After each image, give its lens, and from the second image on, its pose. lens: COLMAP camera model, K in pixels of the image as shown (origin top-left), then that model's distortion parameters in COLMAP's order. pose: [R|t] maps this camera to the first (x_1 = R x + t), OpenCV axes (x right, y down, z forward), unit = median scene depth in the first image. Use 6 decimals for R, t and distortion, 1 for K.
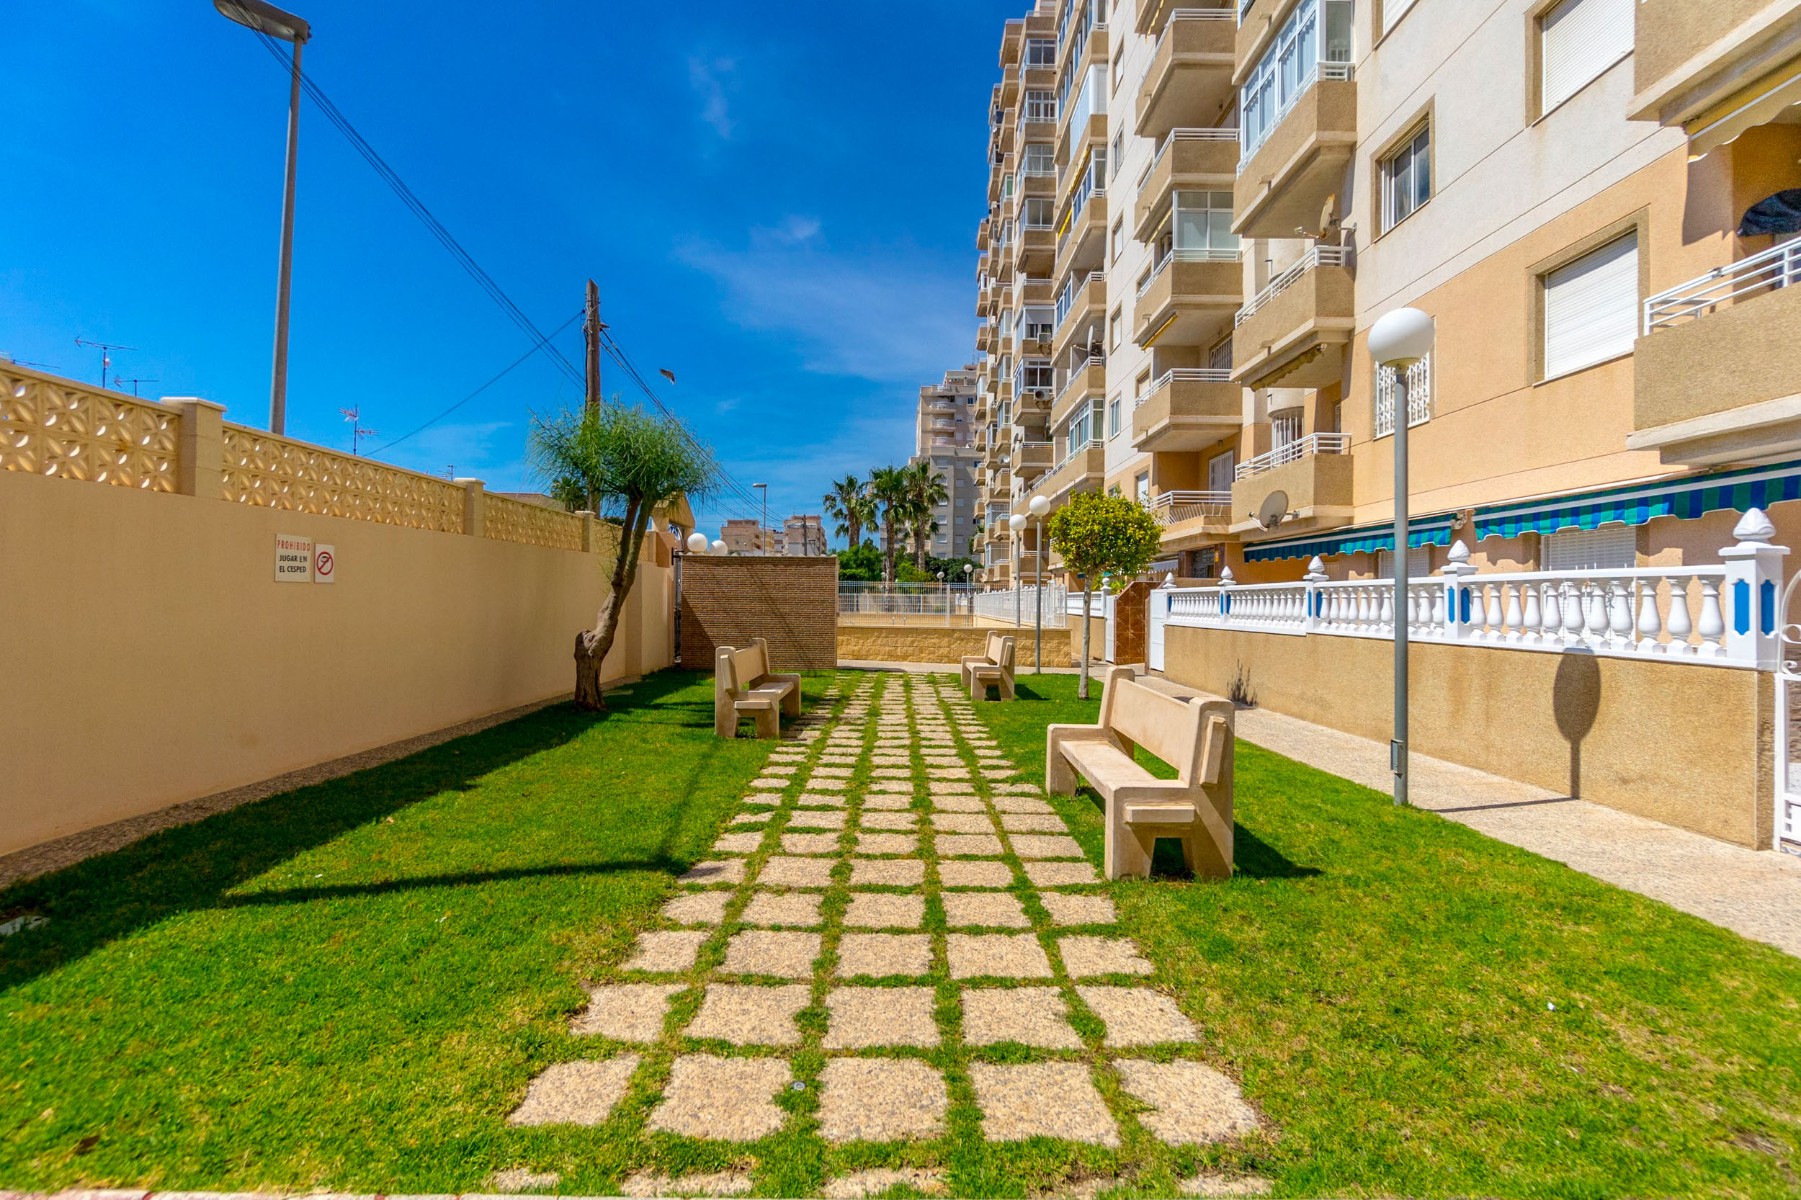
lens RADIAL K [[757.2, 0, 898.1], [0, 757.2, 592.2], [0, 0, 1]] dist [-0.002691, -0.000243]
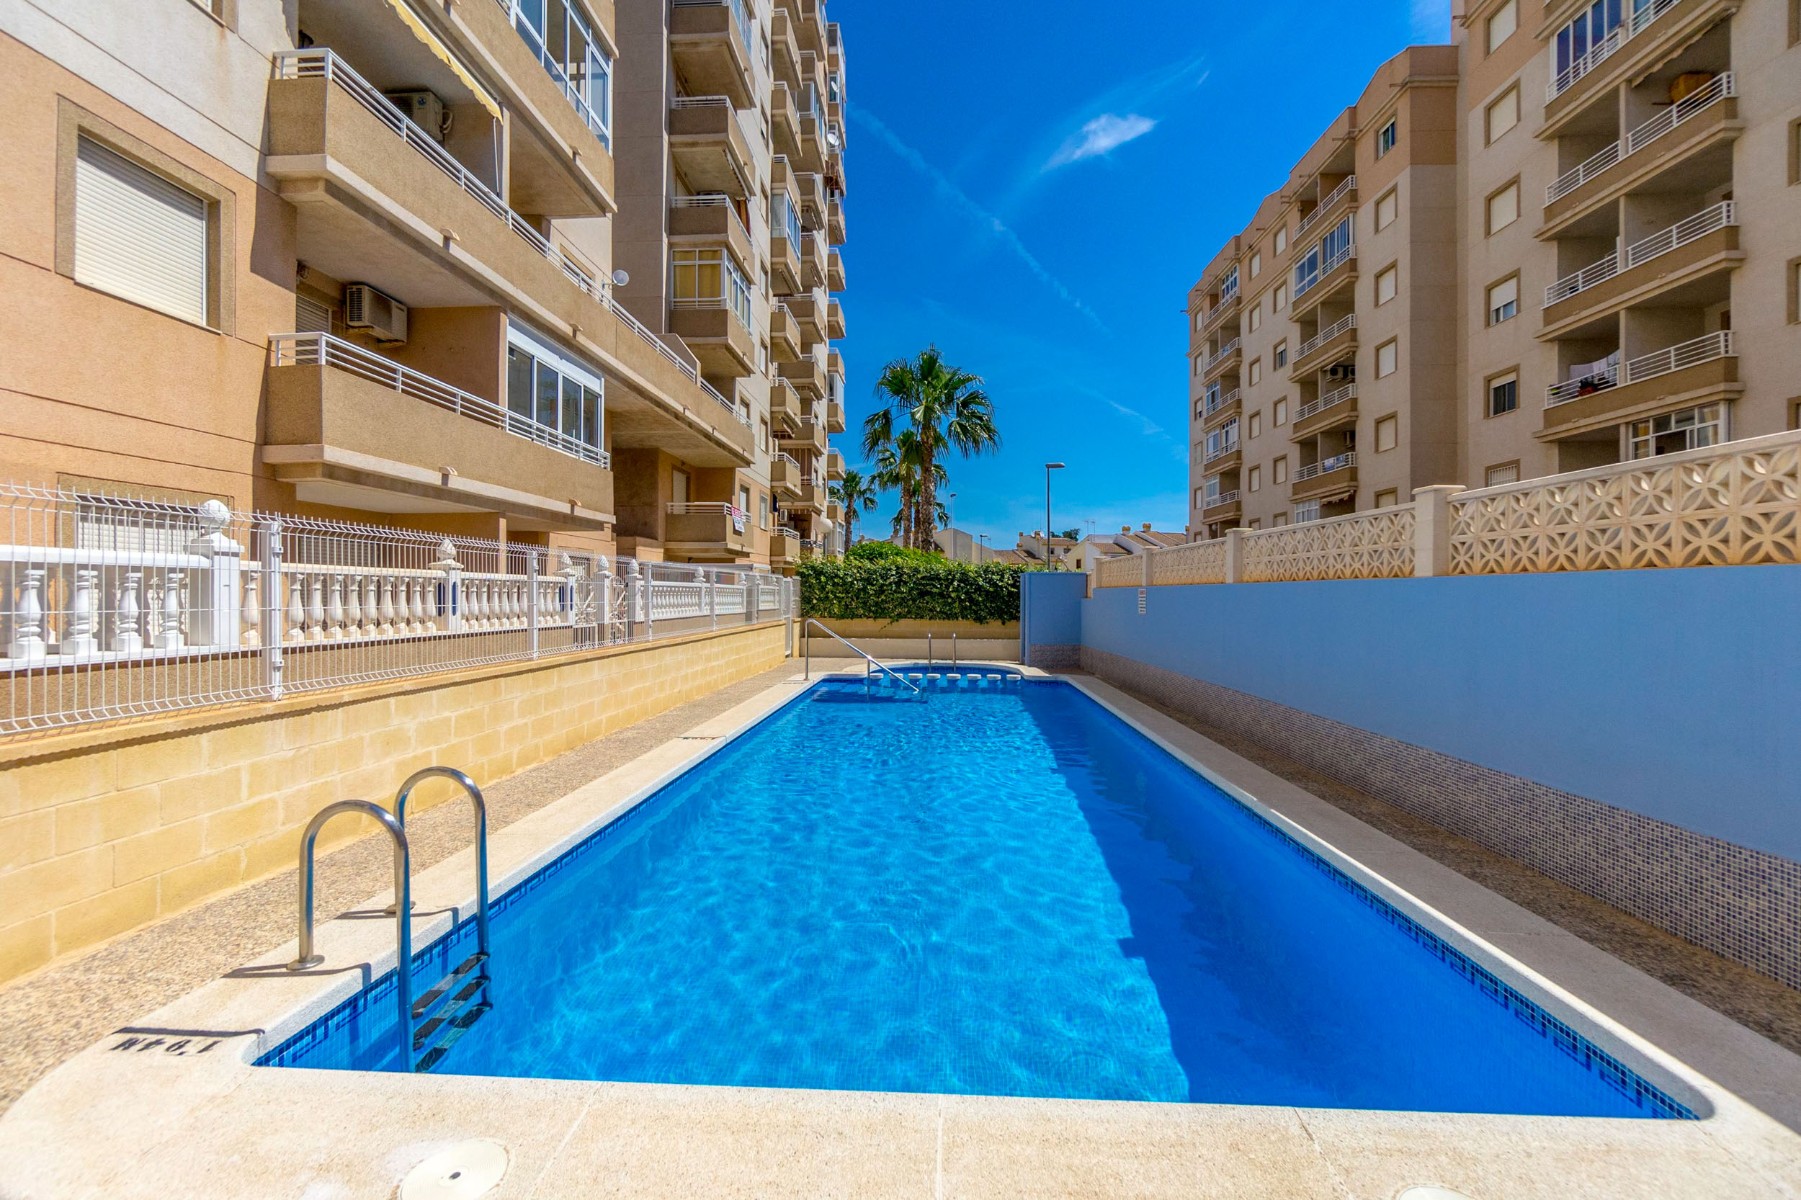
lens RADIAL K [[757.2, 0, 898.1], [0, 757.2, 592.2], [0, 0, 1]] dist [-0.002691, -0.000243]
pose [[-0.999039, -0.001734, 0.043788, 0.016892], [-0.002166, 0.999949, -0.009826, 0.004266], [-0.043769, -0.009911, -0.998993, 0.548636]]
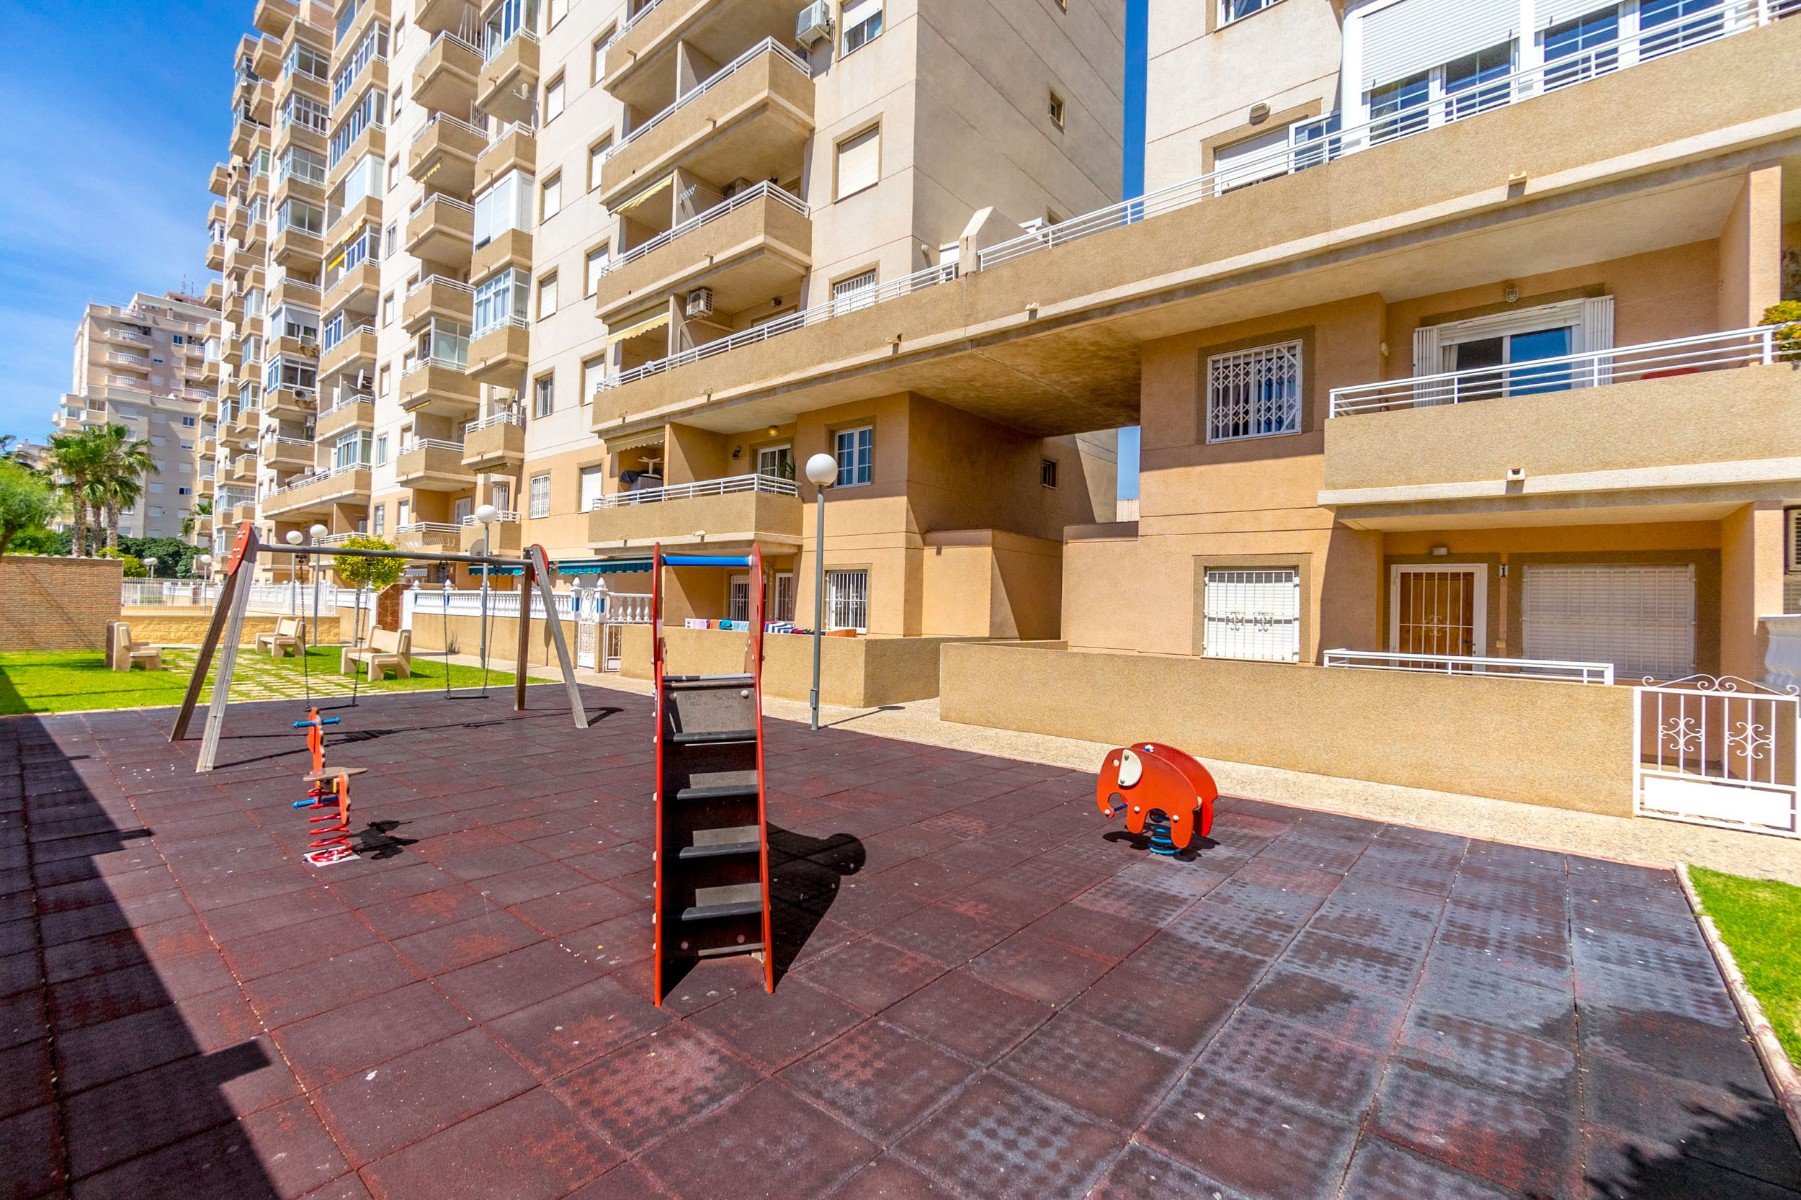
lens RADIAL K [[757.2, 0, 898.1], [0, 757.2, 592.2], [0, 0, 1]] dist [-0.002691, -0.000243]
pose [[0.638280, 0.018592, 0.769580, -0.126140], [-0.025679, 0.999666, -0.002853, -0.012332], [-0.769376, -0.017941, 0.638544, -0.456574]]
